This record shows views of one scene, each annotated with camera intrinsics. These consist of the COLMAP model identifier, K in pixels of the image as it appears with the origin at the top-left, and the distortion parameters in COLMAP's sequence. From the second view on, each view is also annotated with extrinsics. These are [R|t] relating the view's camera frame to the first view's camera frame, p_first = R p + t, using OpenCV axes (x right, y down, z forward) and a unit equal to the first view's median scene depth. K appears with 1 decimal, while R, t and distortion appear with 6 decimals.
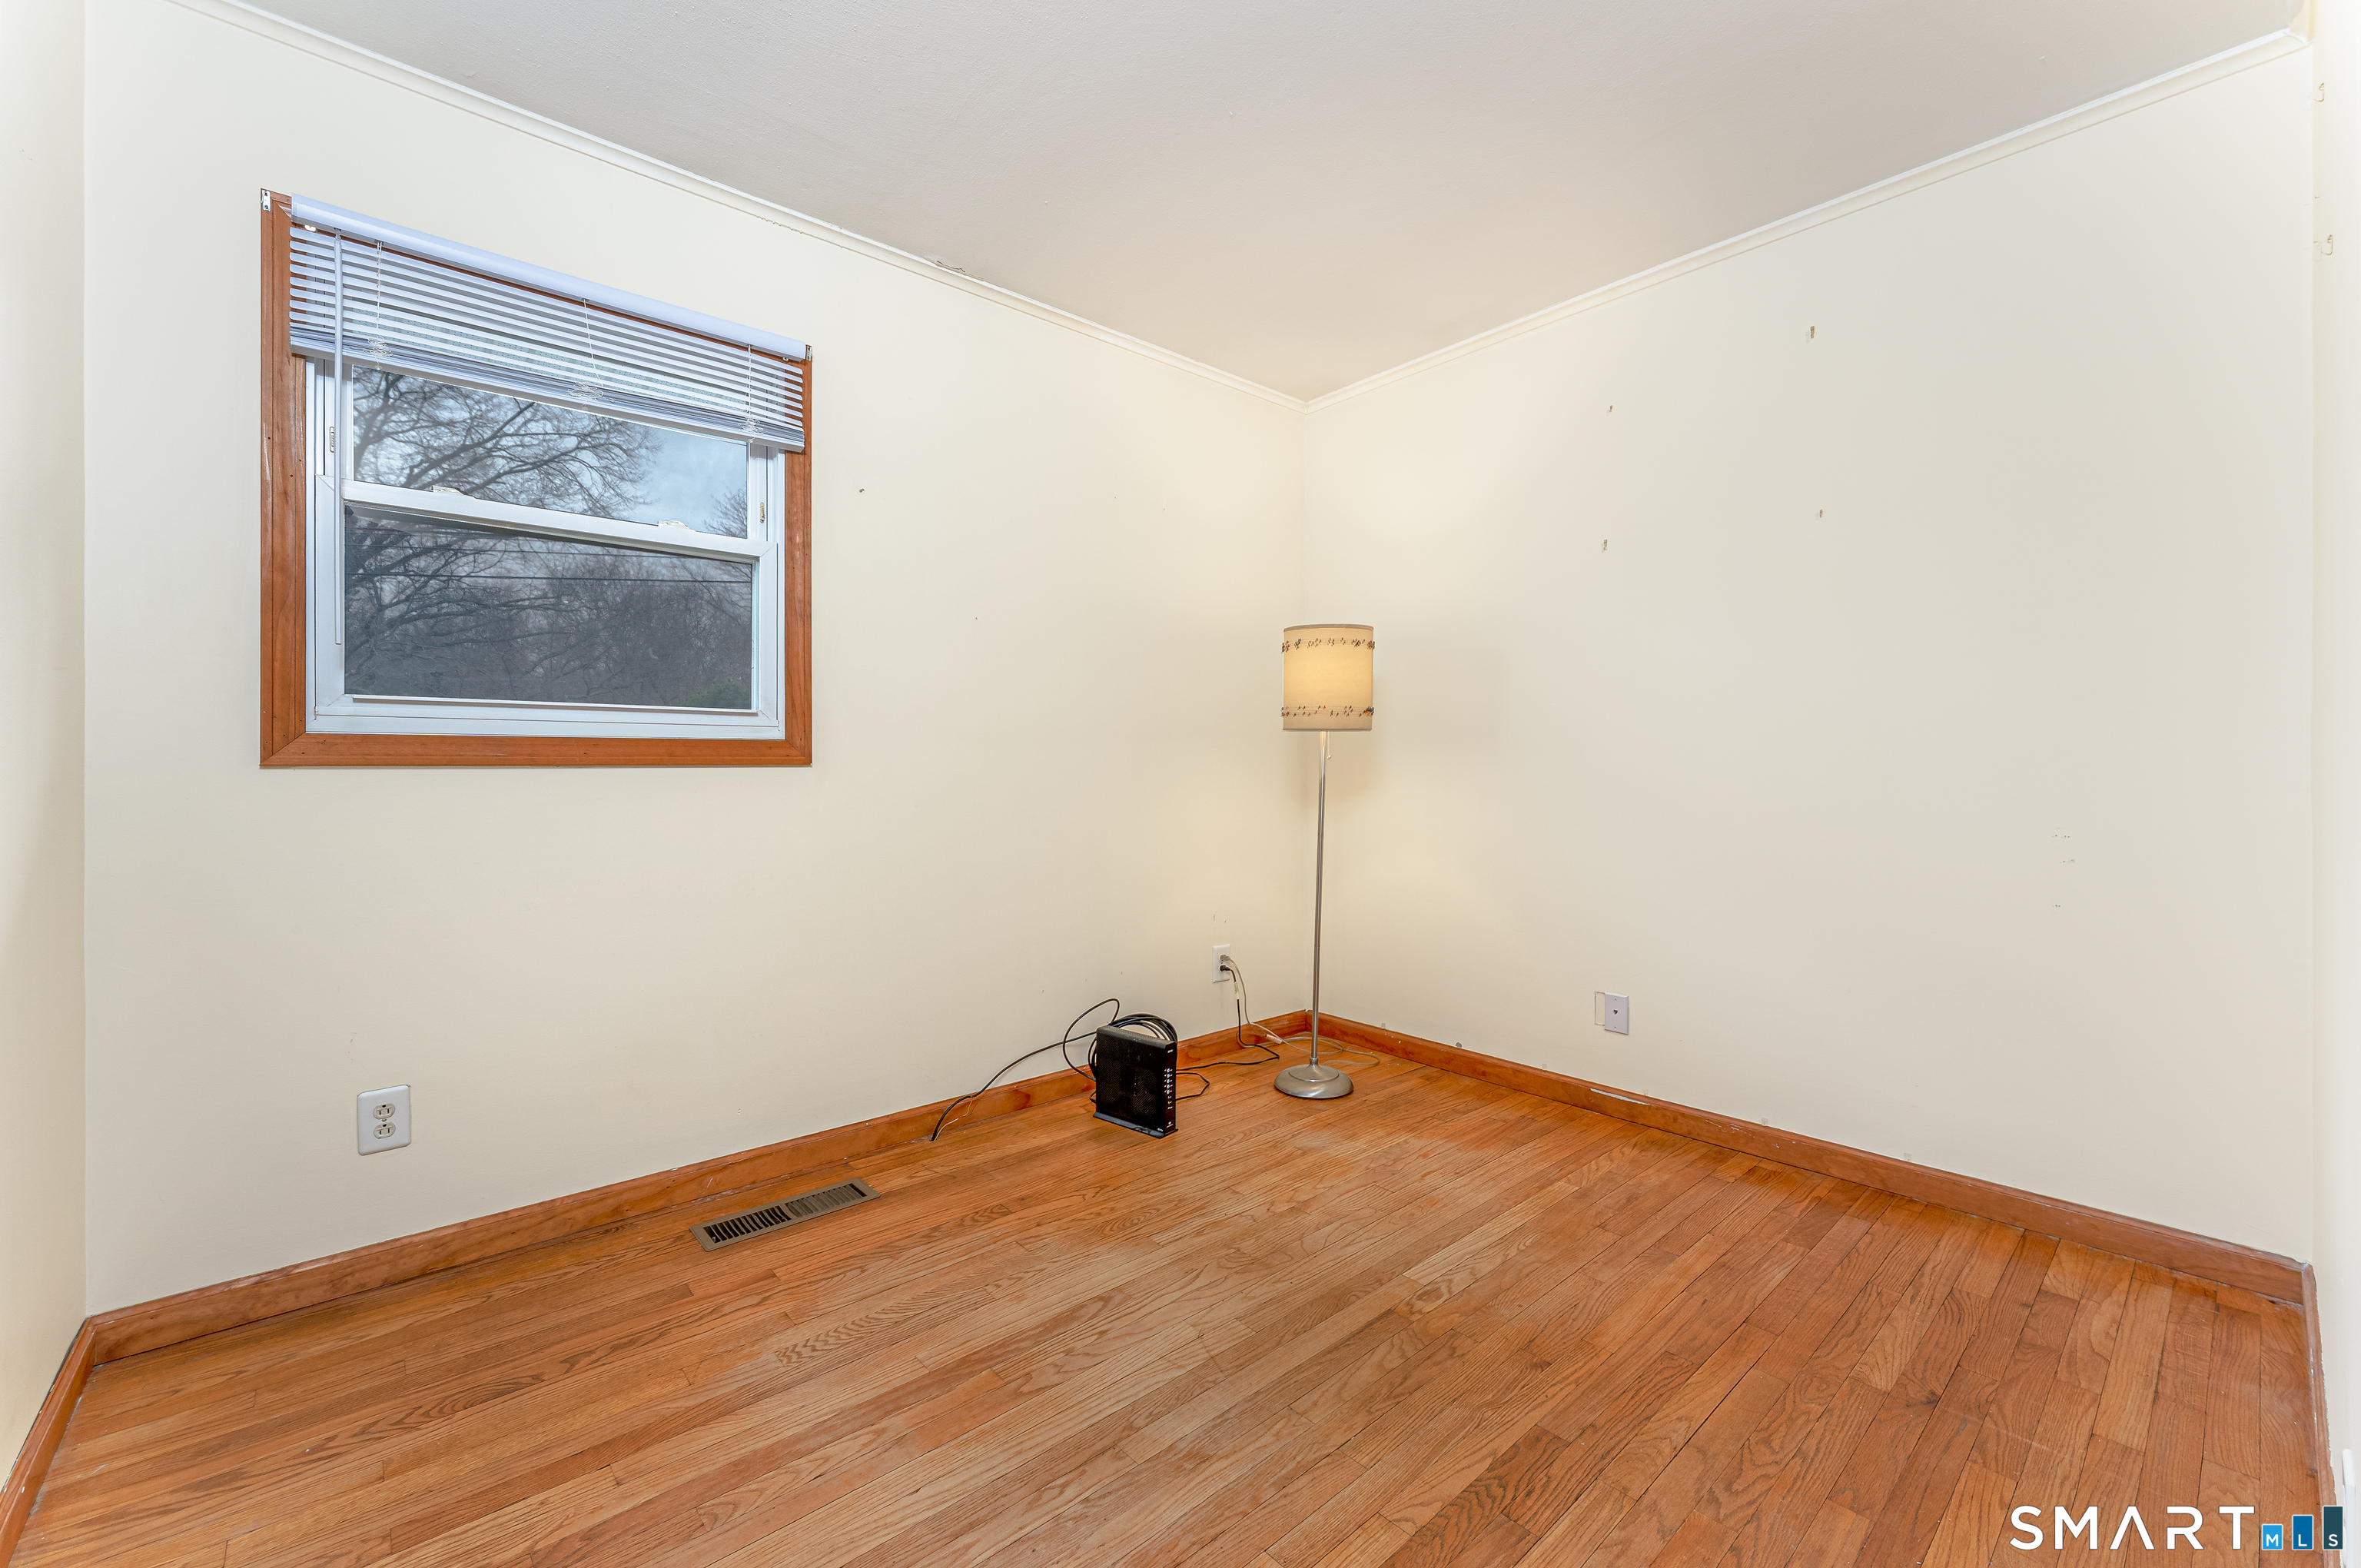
lens RADIAL K [[956.4, 0, 1182.3], [0, 956.4, 773.2], [0, 0, 1]] dist [0.006570, 0.000099]
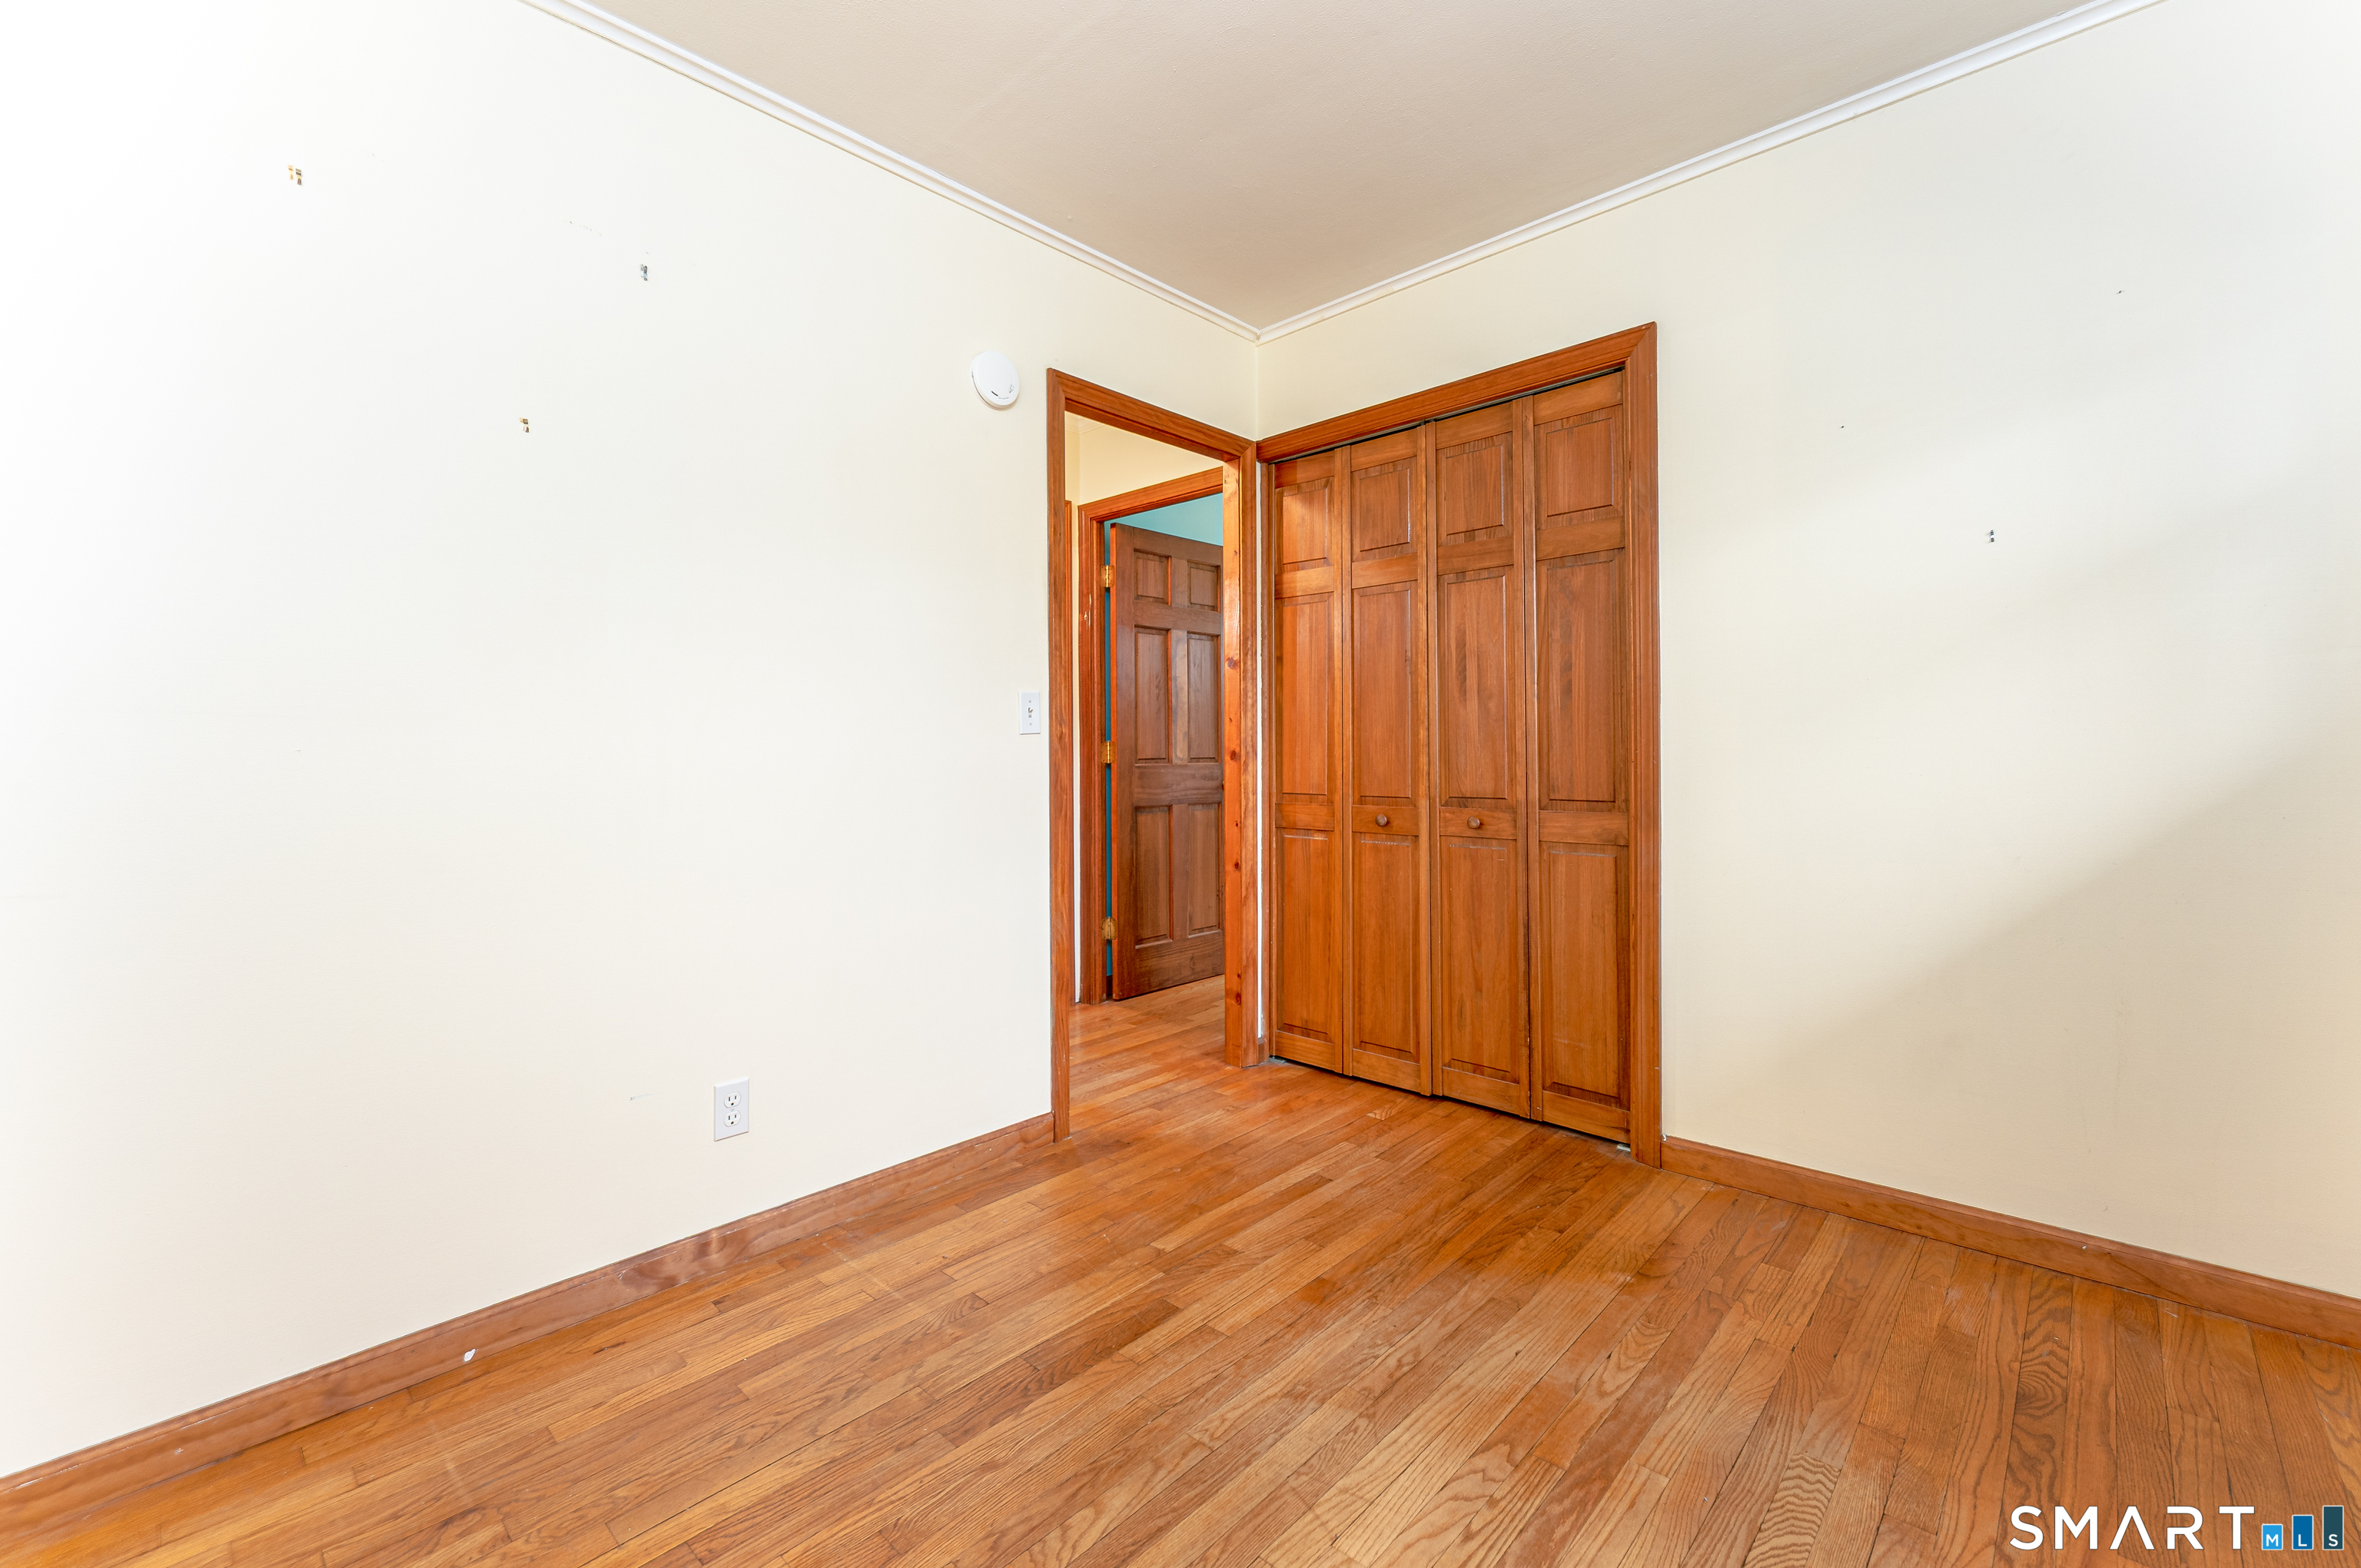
lens RADIAL K [[956.4, 0, 1179.5], [0, 956.4, 771.6], [0, 0, 1]] dist [0.006570, 0.000099]
pose [[-0.996218, 0.016445, -0.085321, 0.211381], [0.015012, 0.999736, 0.017416, -0.011905], [0.085585, 0.016069, -0.996201, 1.914937]]
